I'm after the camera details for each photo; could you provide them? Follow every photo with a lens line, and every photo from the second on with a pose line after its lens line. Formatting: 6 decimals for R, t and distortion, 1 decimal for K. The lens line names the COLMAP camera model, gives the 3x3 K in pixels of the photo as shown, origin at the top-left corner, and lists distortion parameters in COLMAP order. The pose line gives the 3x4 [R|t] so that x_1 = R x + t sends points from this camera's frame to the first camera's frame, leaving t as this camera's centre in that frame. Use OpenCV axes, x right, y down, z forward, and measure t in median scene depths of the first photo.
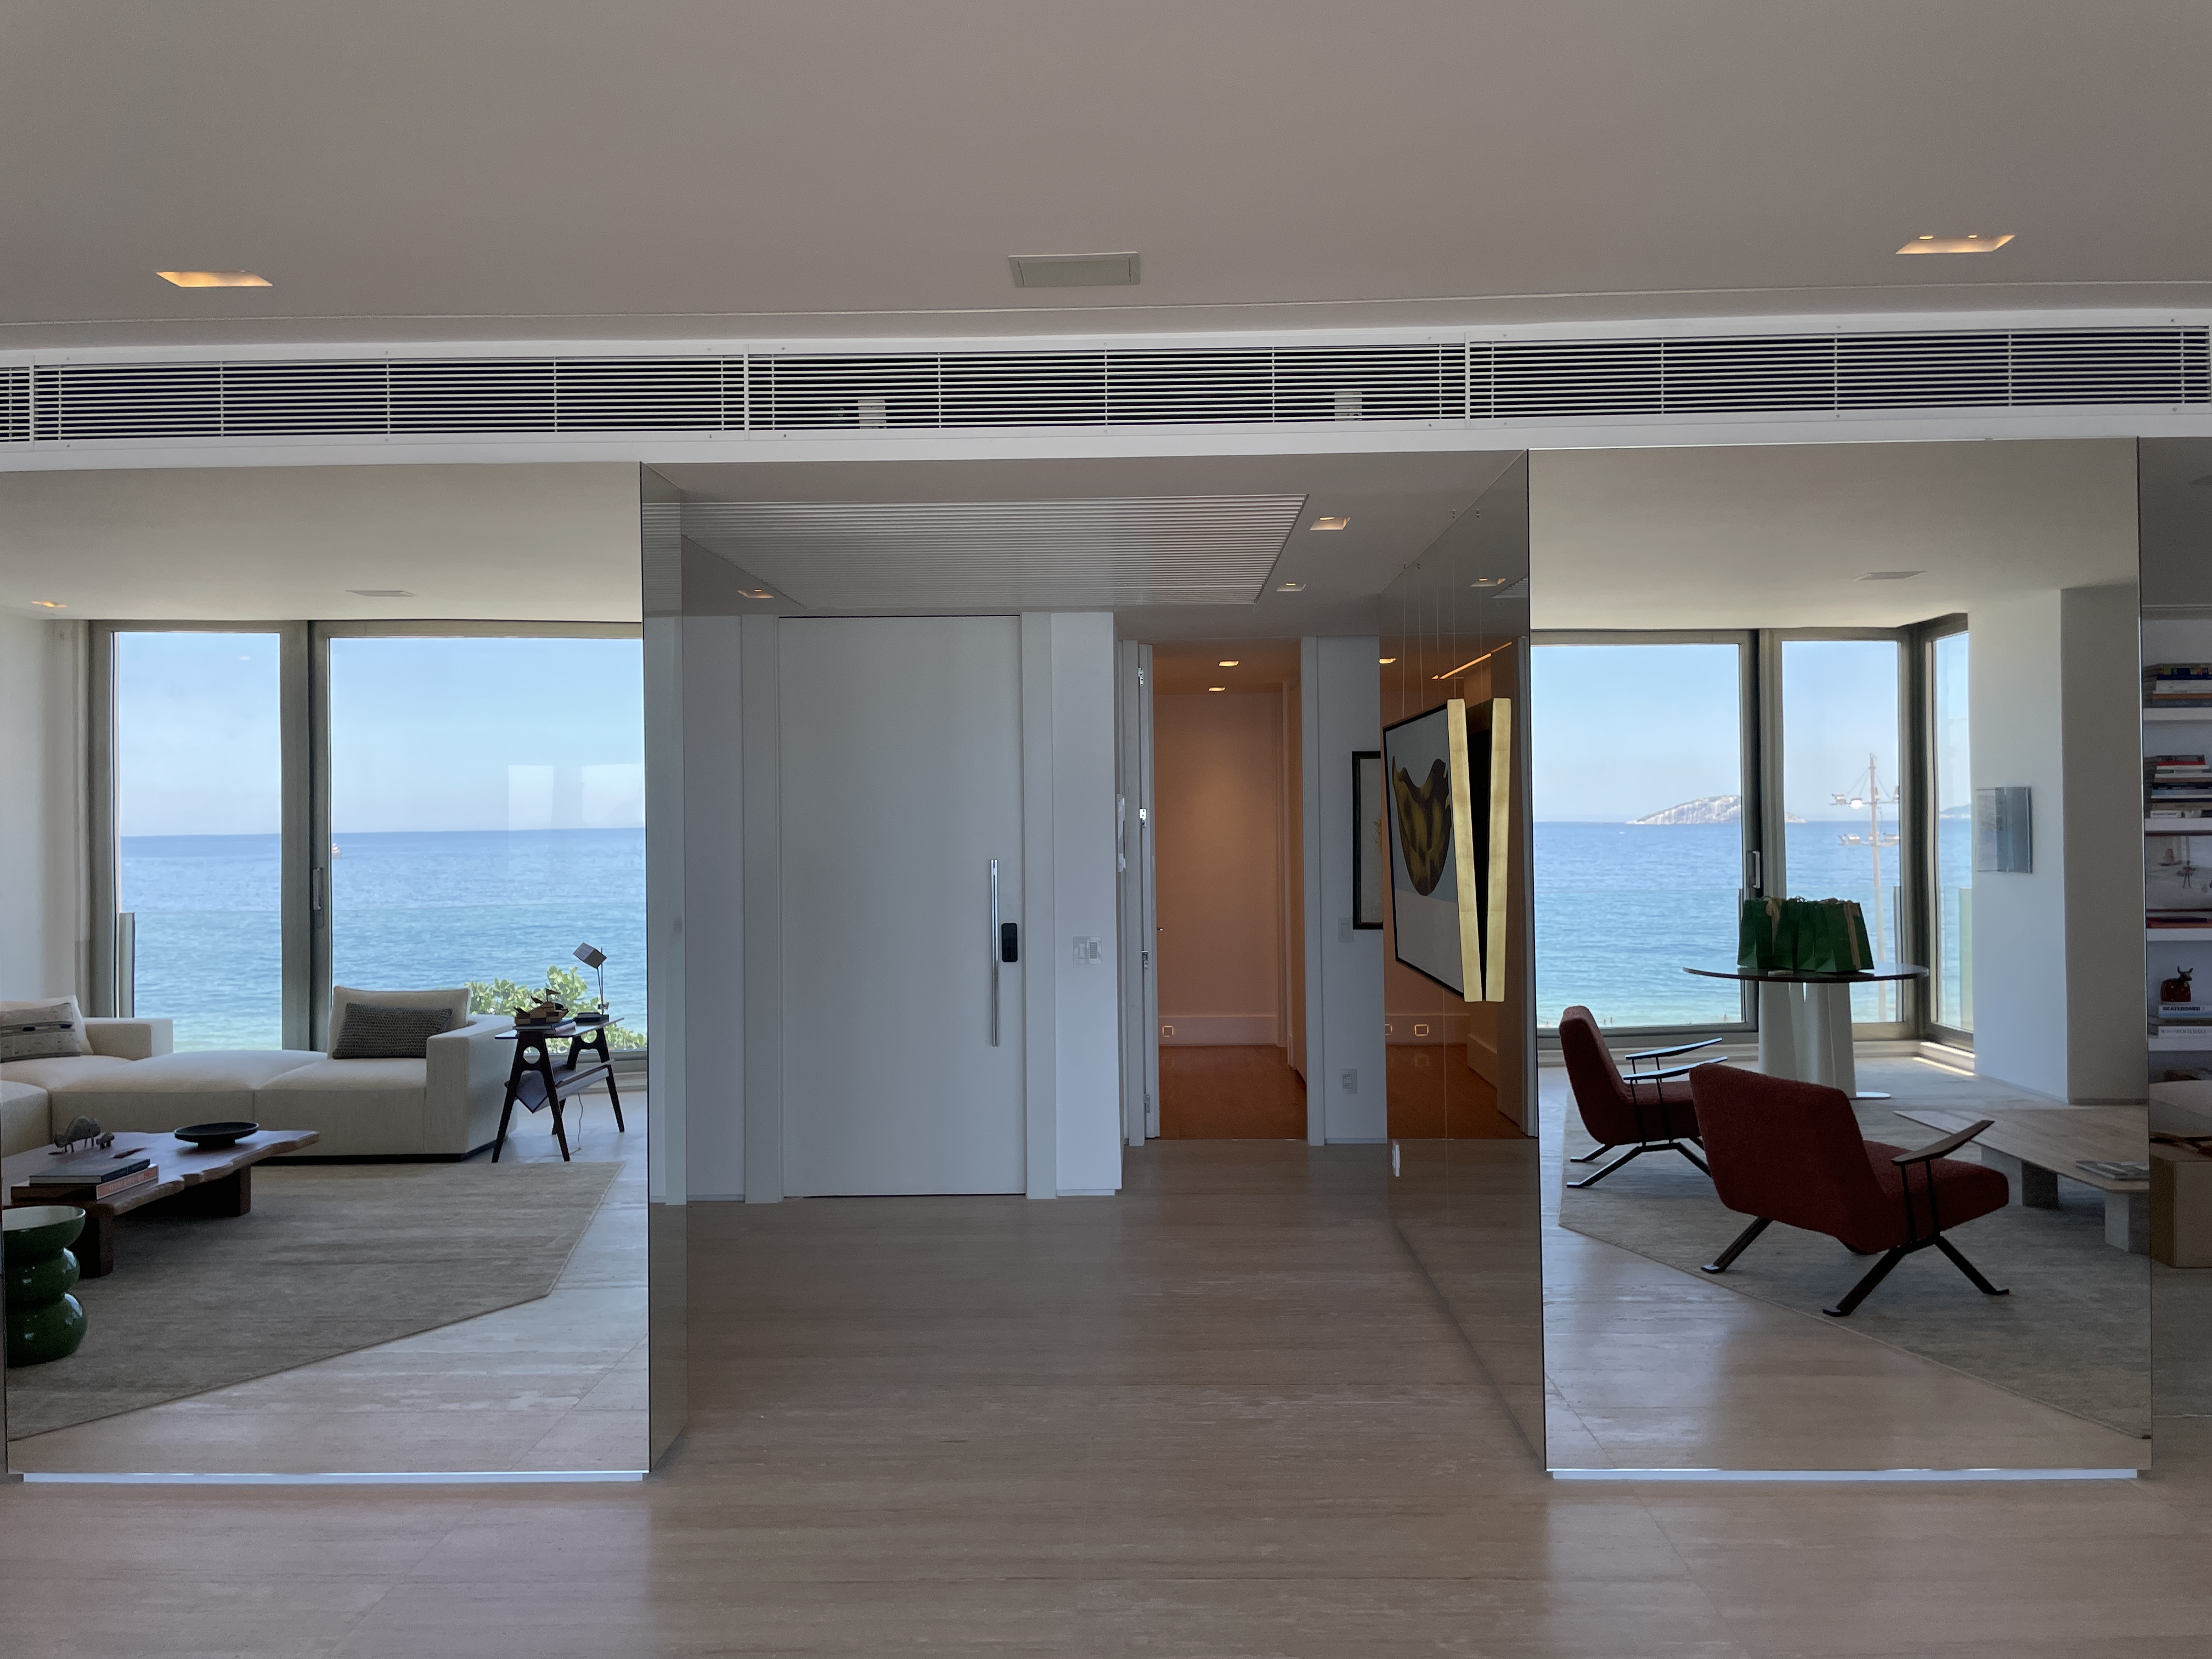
lens RADIAL K [[1918.2, 0, 1106.0], [0, 1918.2, 829.5], [0, 0, 1]] dist [0.098601, -0.186746]
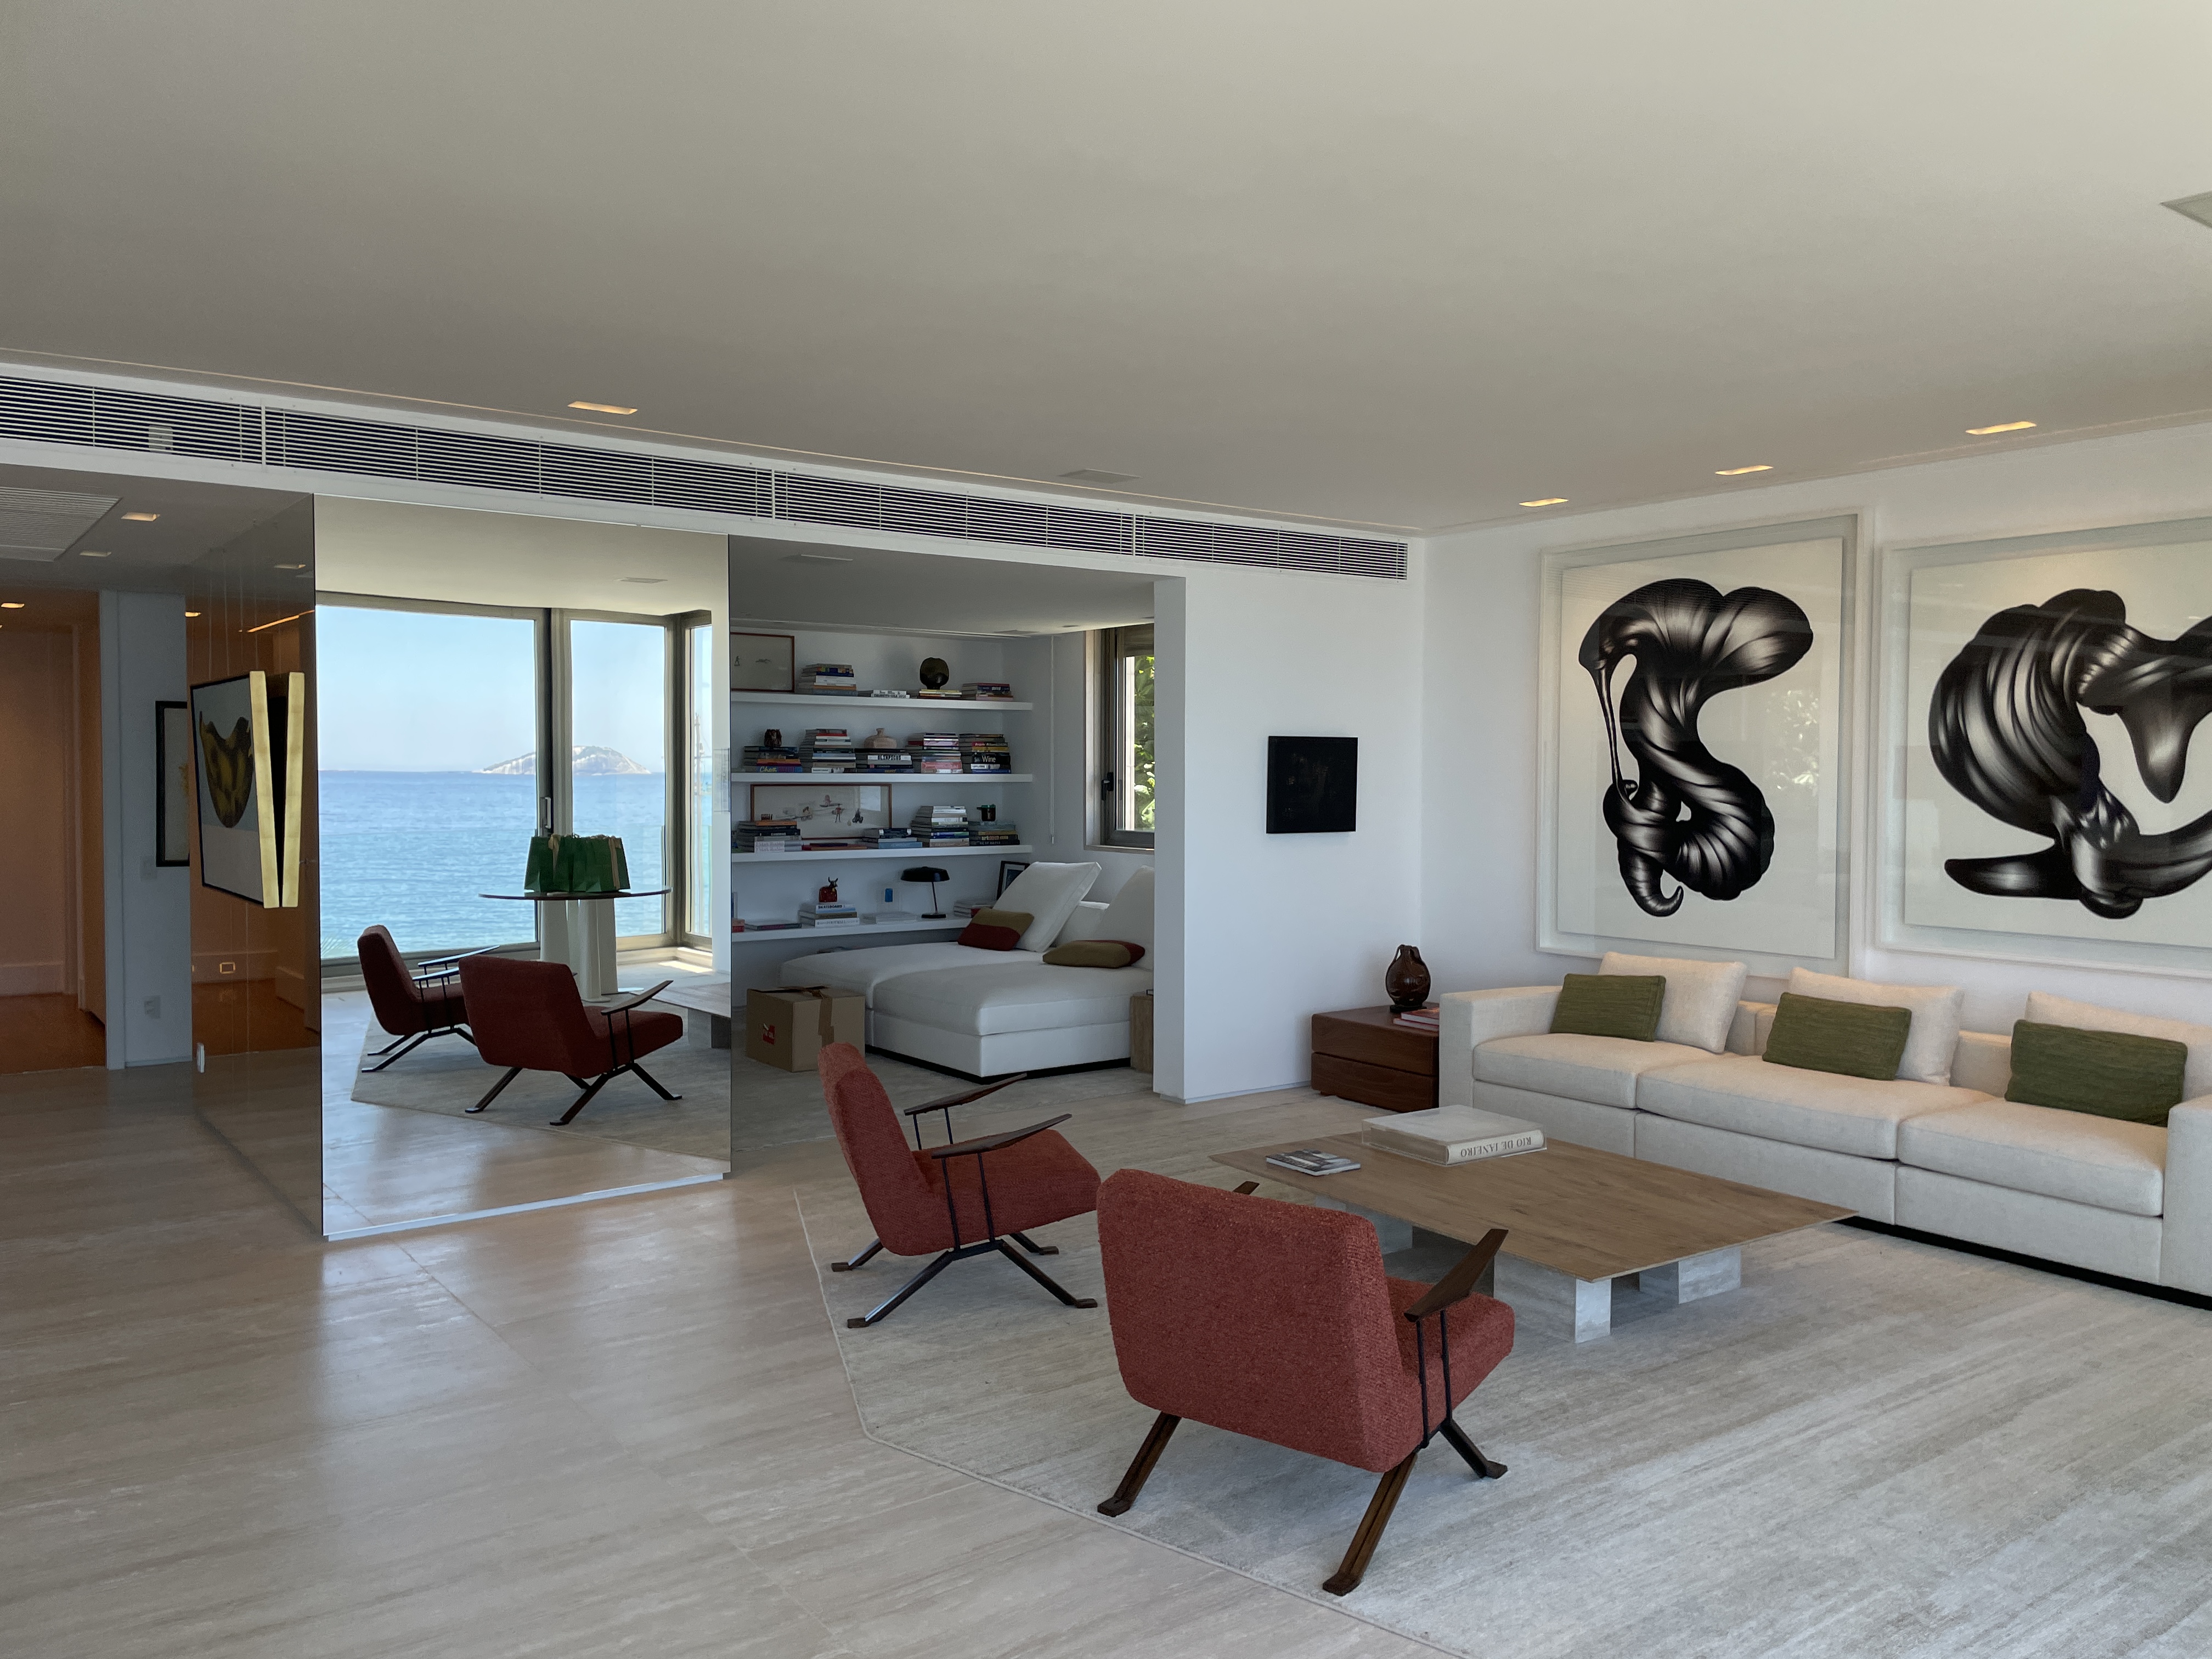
lens RADIAL K [[1678.5, 0, 1107.0], [0, 1678.5, 814.4], [0, 0, 1]] dist [0.117762, -0.158004]
pose [[0.804172, -0.002217, 0.594392, -0.021822], [-0.010350, 0.999789, 0.017732, 0.000457], [-0.594306, -0.020412, 0.803980, -0.137000]]
